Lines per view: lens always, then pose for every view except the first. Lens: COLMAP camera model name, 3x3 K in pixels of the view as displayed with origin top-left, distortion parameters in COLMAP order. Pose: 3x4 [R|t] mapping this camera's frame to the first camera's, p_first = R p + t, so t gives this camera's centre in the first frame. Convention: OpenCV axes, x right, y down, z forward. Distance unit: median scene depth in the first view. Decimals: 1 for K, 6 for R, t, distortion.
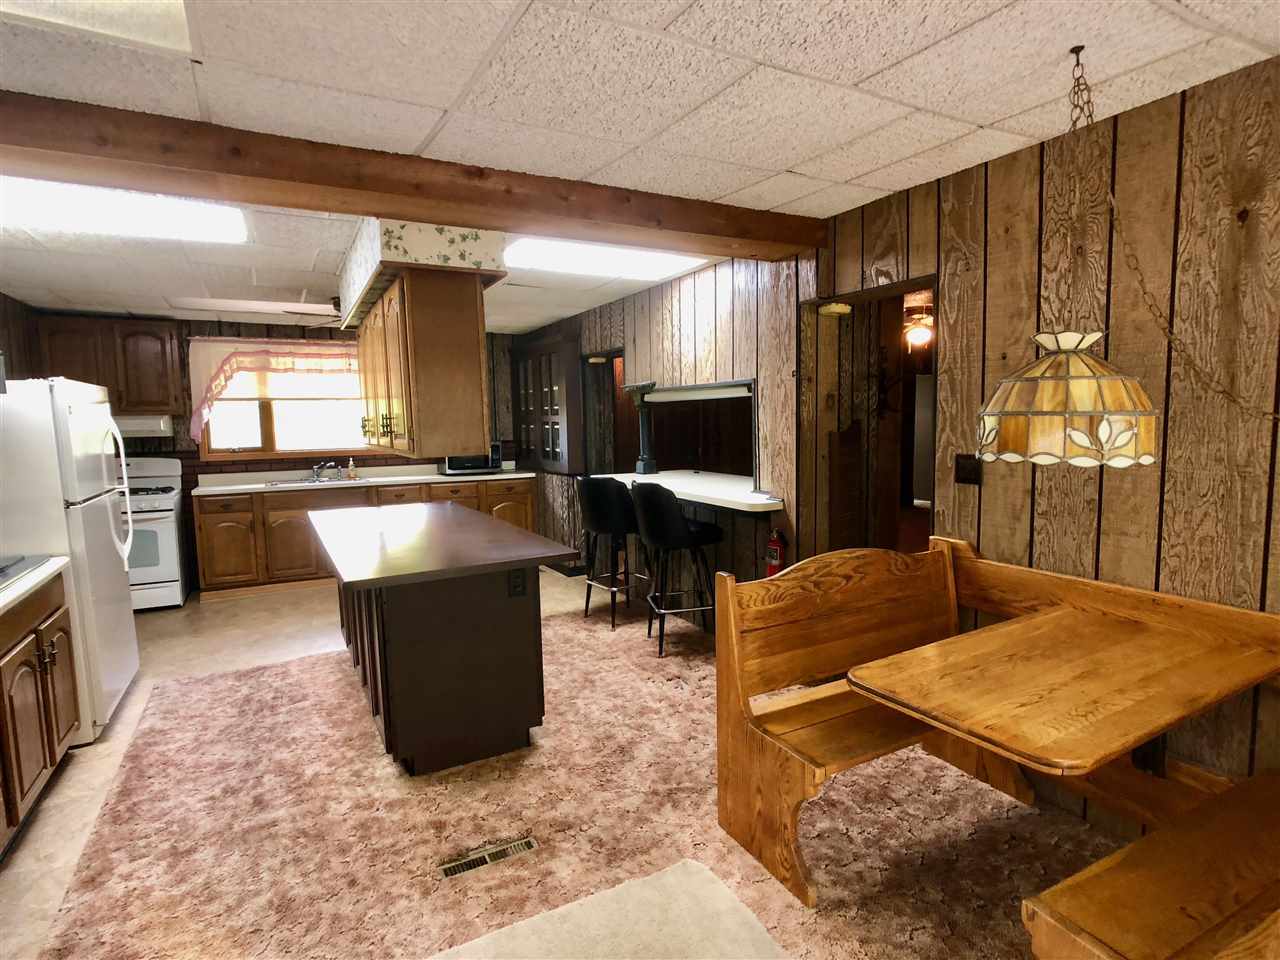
lens RADIAL K [[681.4, 0, 640.7], [0, 681.4, 483.9], [0, 0, 1]] dist [0.001574, 0.001483]
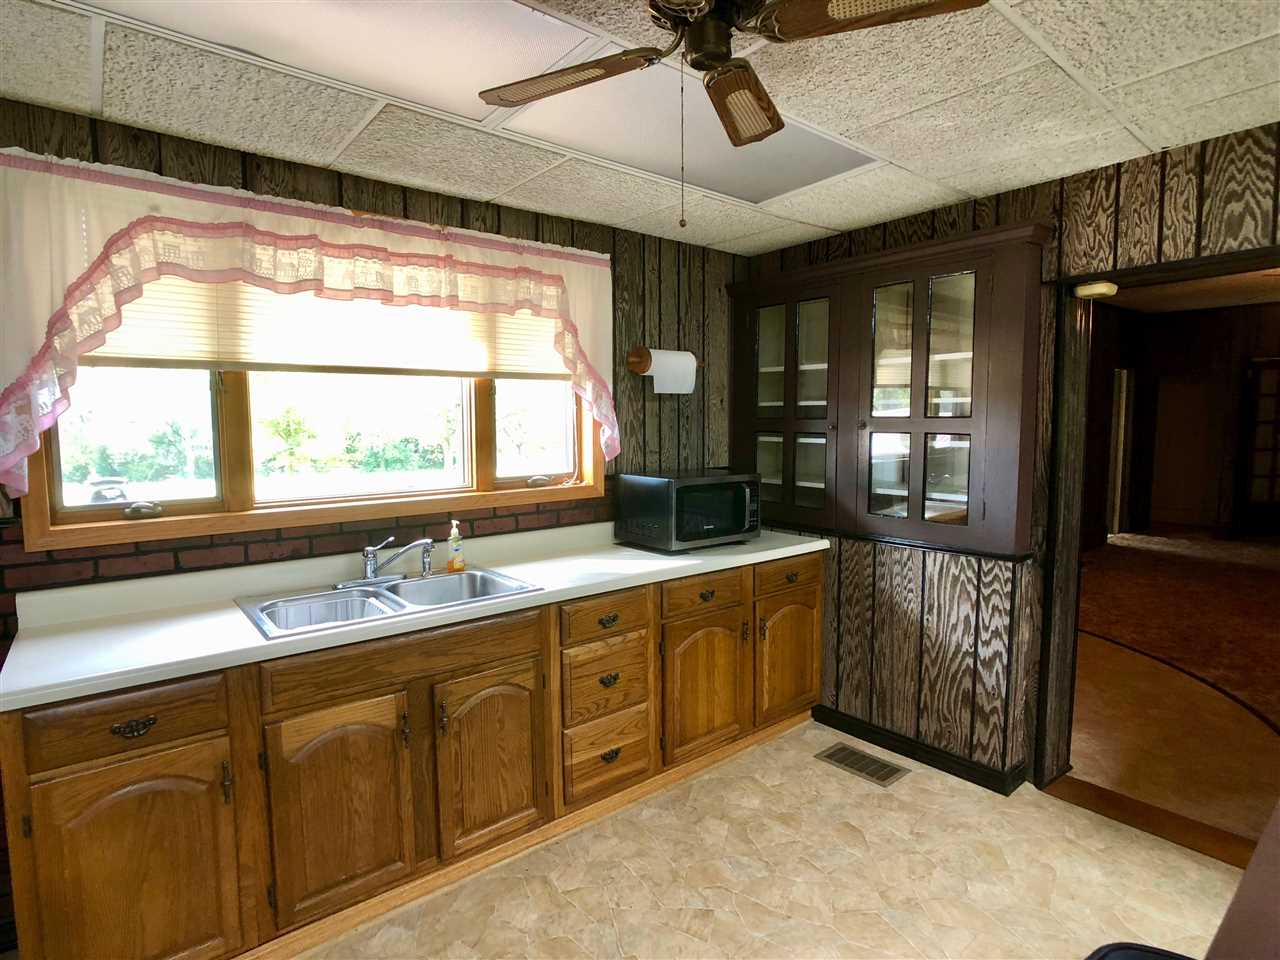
lens RADIAL K [[681.4, 0, 640.0], [0, 681.4, 477.3], [0, 0, 1]] dist [0.001574, 0.001483]
pose [[0.983277, -0.004916, 0.182048, -0.412783], [0.008303, 0.999806, -0.017853, -0.058316], [-0.181925, 0.019066, 0.983128, 0.621075]]
